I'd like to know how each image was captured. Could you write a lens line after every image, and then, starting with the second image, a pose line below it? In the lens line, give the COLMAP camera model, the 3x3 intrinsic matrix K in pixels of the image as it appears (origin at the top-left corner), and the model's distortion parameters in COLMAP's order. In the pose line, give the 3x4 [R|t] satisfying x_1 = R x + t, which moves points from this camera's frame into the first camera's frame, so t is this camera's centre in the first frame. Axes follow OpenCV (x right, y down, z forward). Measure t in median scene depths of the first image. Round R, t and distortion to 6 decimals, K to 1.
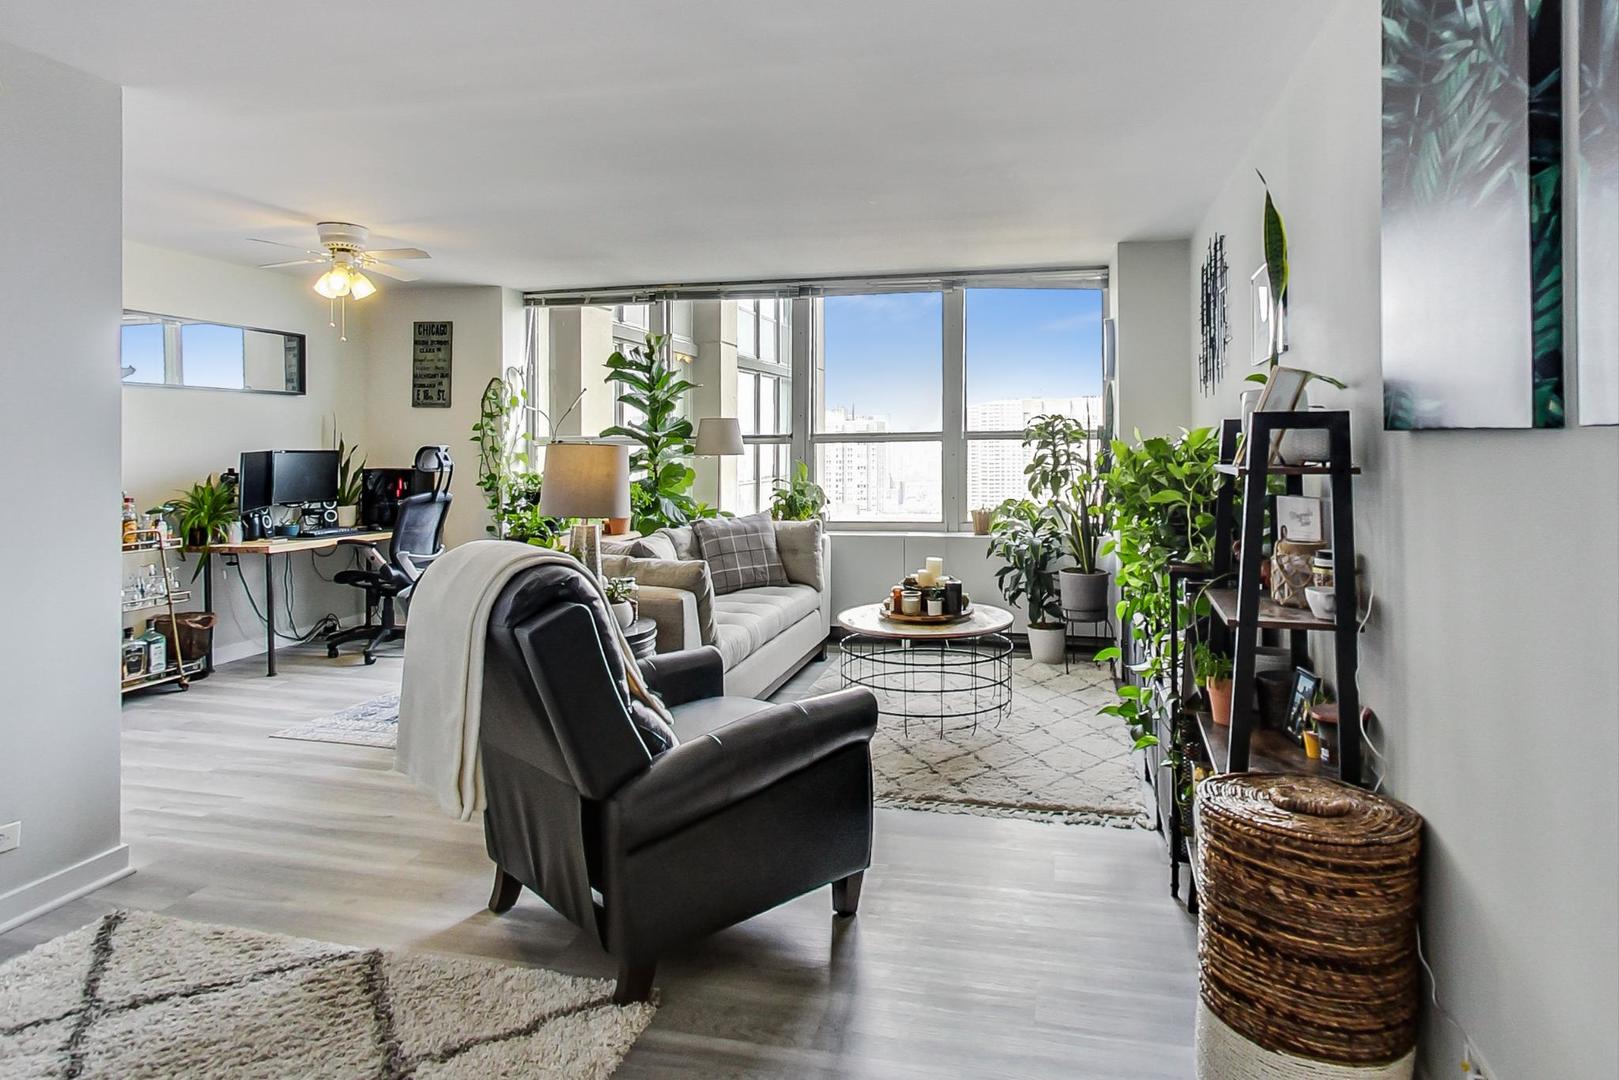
lens RADIAL K [[978.9, 0, 852.7], [0, 978.9, 436.9], [0, 0, 1]] dist [-0.005511, 0.003717]
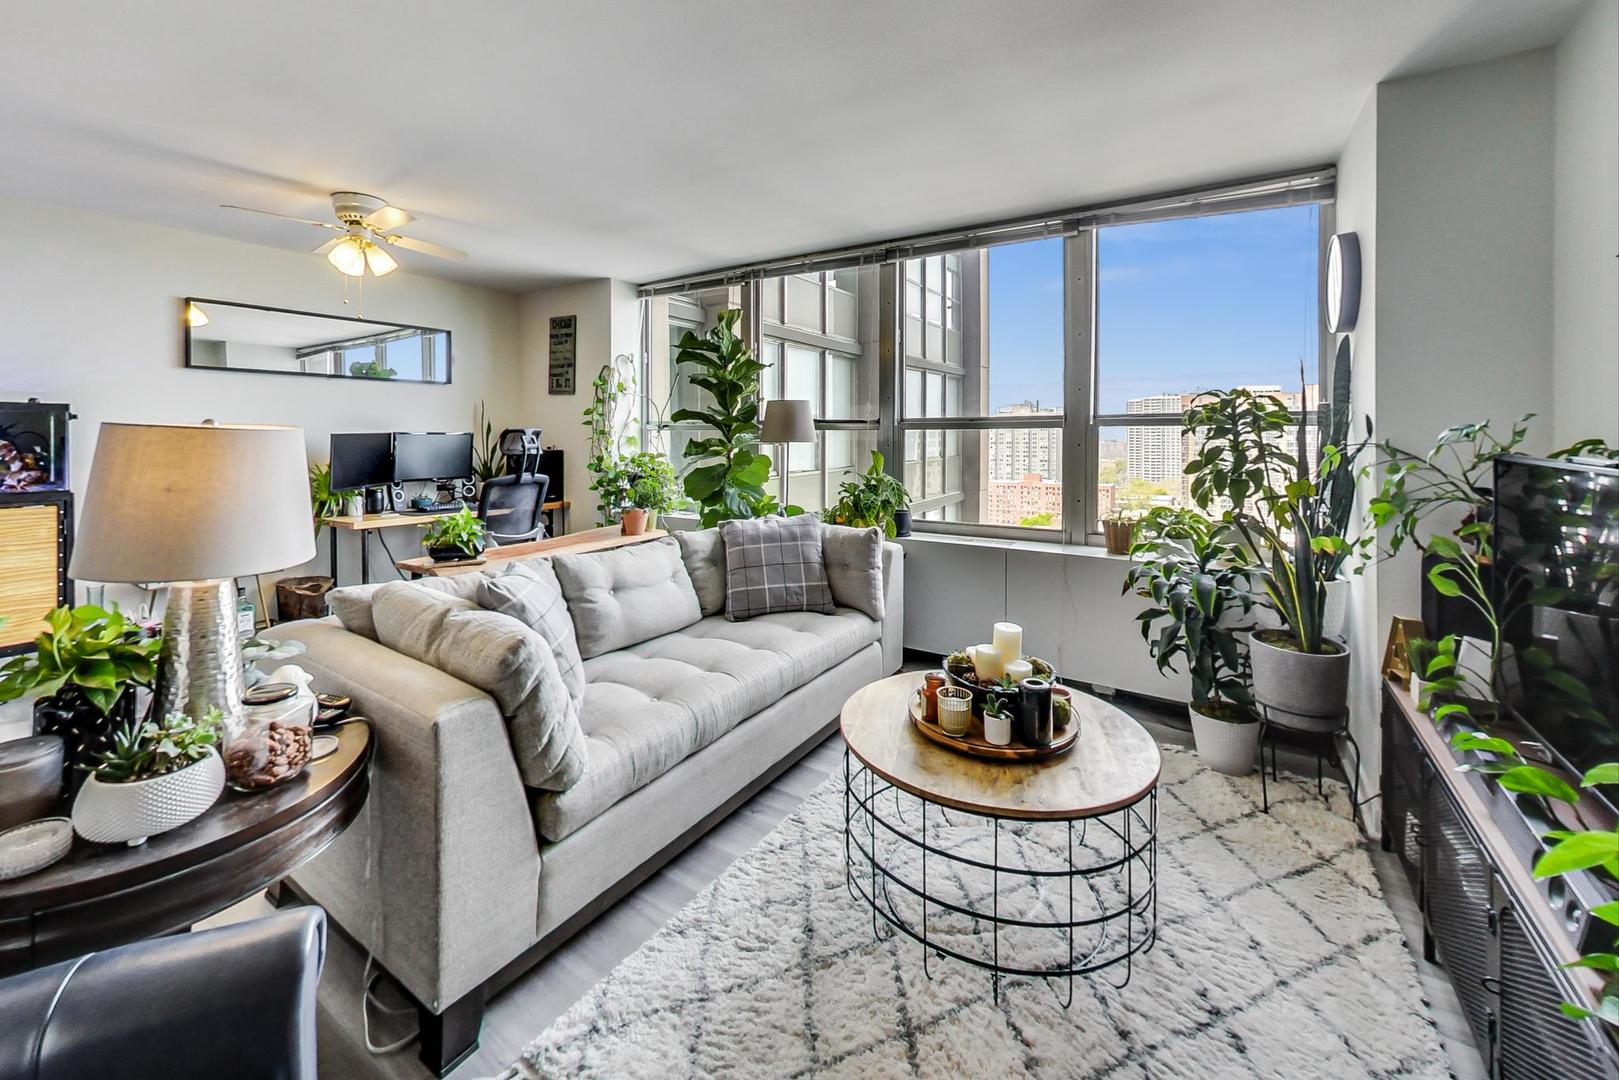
lens RADIAL K [[653.0, 0, 779.2], [0, 653.0, 428.8], [0, 0, 1]] dist [0.001209, -0.000299]
pose [[0.929199, 0.005670, -0.369536, 0.077619], [-0.003106, 0.999967, 0.007534, 0.002450], [0.369566, -0.005852, 0.929186, 0.455375]]
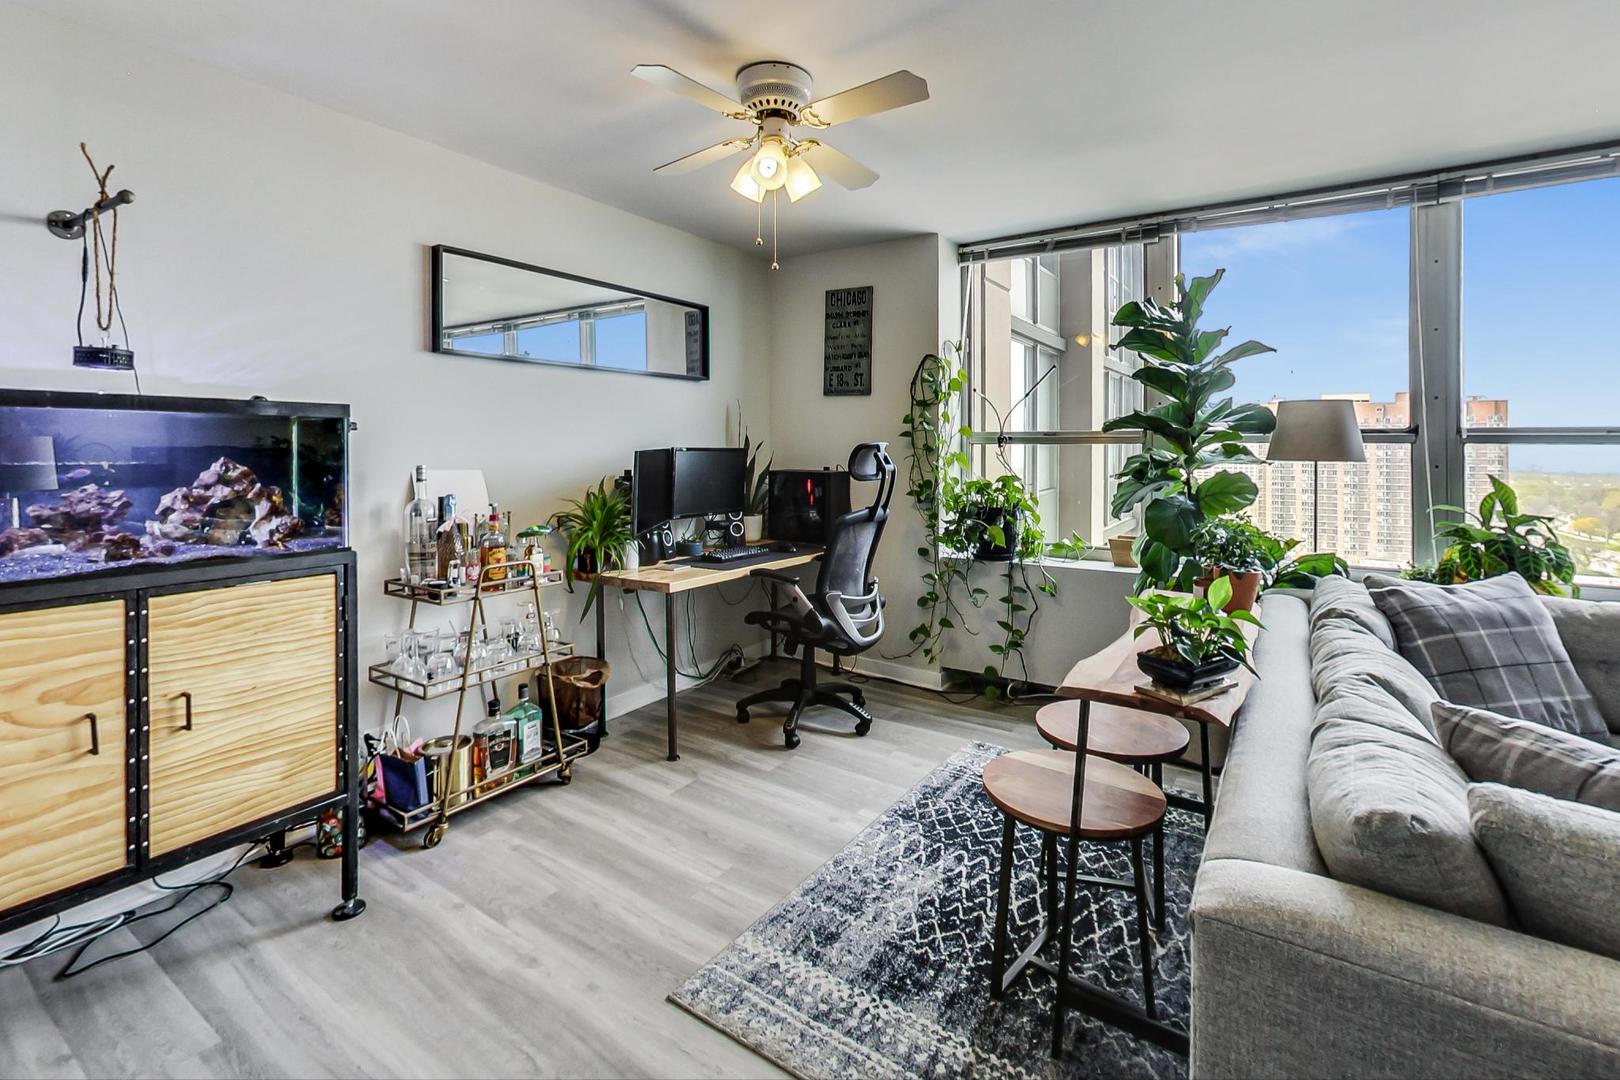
lens RADIAL K [[719.7, 0, 802.9], [0, 719.7, 446.0], [0, 0, 1]] dist [-0.016479, 0.001918]
pose [[0.935582, 0.007811, -0.353024, -0.285740], [-0.002557, 0.999879, 0.015348, 0.002839], [0.353101, -0.013456, 0.935488, 0.485111]]
